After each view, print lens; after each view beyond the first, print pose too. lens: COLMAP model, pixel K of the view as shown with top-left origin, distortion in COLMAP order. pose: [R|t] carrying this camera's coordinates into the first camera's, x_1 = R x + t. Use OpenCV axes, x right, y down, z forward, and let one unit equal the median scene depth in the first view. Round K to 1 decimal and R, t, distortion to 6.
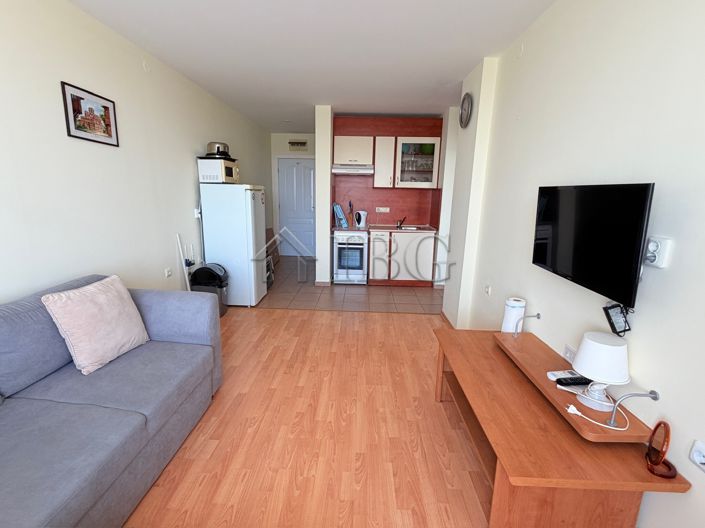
lens RADIAL K [[319.8, 0, 351.3], [0, 319.8, 265.9], [0, 0, 1]] dist [-0.003067, 0.000146]
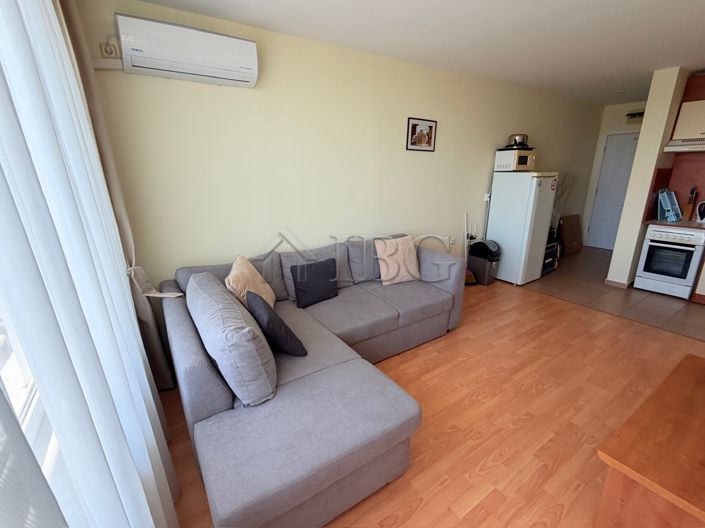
lens RADIAL K [[319.8, 0, 352.0], [0, 319.8, 263.1], [0, 0, 1]] dist [-0.003067, 0.000146]
pose [[0.587229, 0.200977, -0.784073, 0.236632], [-0.157553, 0.978537, 0.132824, -0.001547], [0.793939, 0.045535, 0.606290, -0.135942]]
